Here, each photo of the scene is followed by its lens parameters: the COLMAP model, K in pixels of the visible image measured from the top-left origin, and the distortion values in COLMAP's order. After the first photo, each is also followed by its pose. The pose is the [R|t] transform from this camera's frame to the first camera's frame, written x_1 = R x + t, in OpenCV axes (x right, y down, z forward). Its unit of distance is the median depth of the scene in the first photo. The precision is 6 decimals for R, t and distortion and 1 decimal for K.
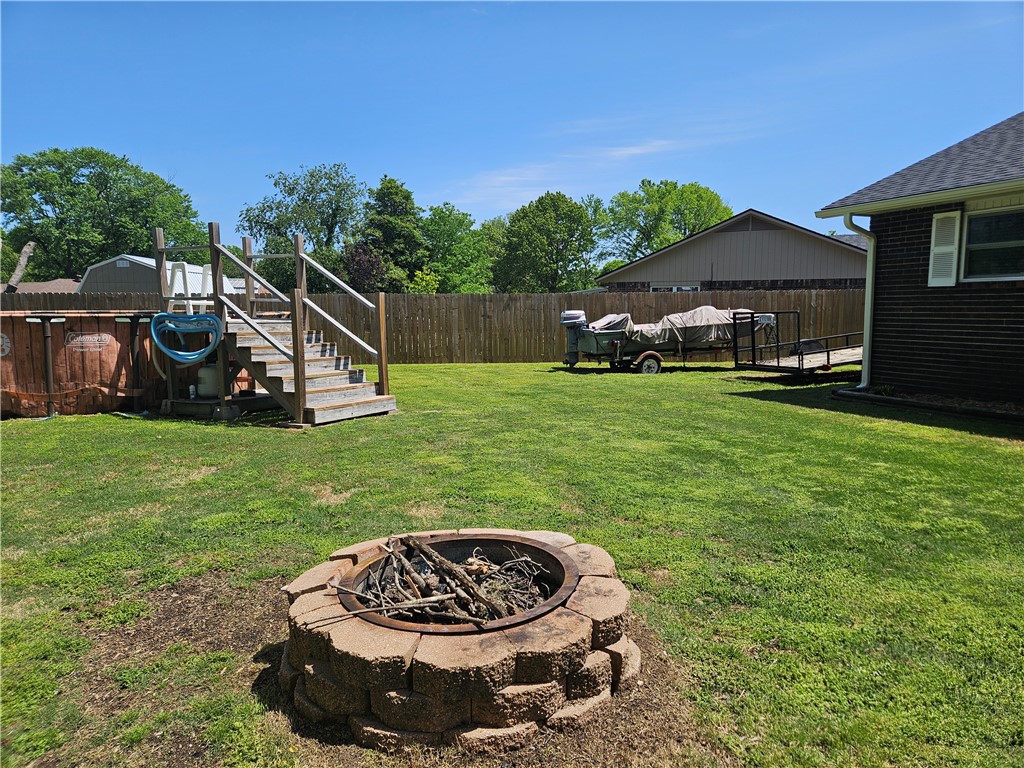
lens RADIAL K [[676.5, 0, 506.4], [0, 676.5, 390.0], [0, 0, 1]] dist [0.086779, -0.070698]
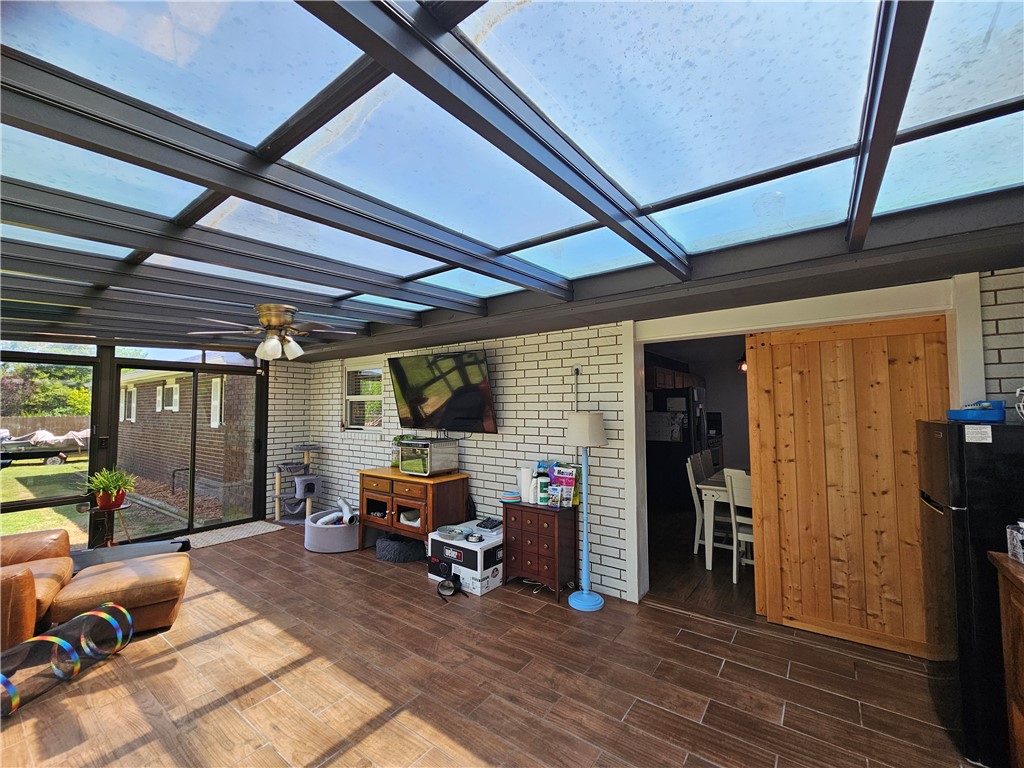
lens RADIAL K [[425.3, 0, 512.0], [0, 425.3, 384.0], [0, 0, 1]] dist [0.003024, 0.001199]
pose [[0.870163, 0.022891, 0.492233, 0.670341], [0.064775, 0.984939, -0.160313, 0.021405], [-0.488489, 0.171382, 0.855574, -0.518785]]
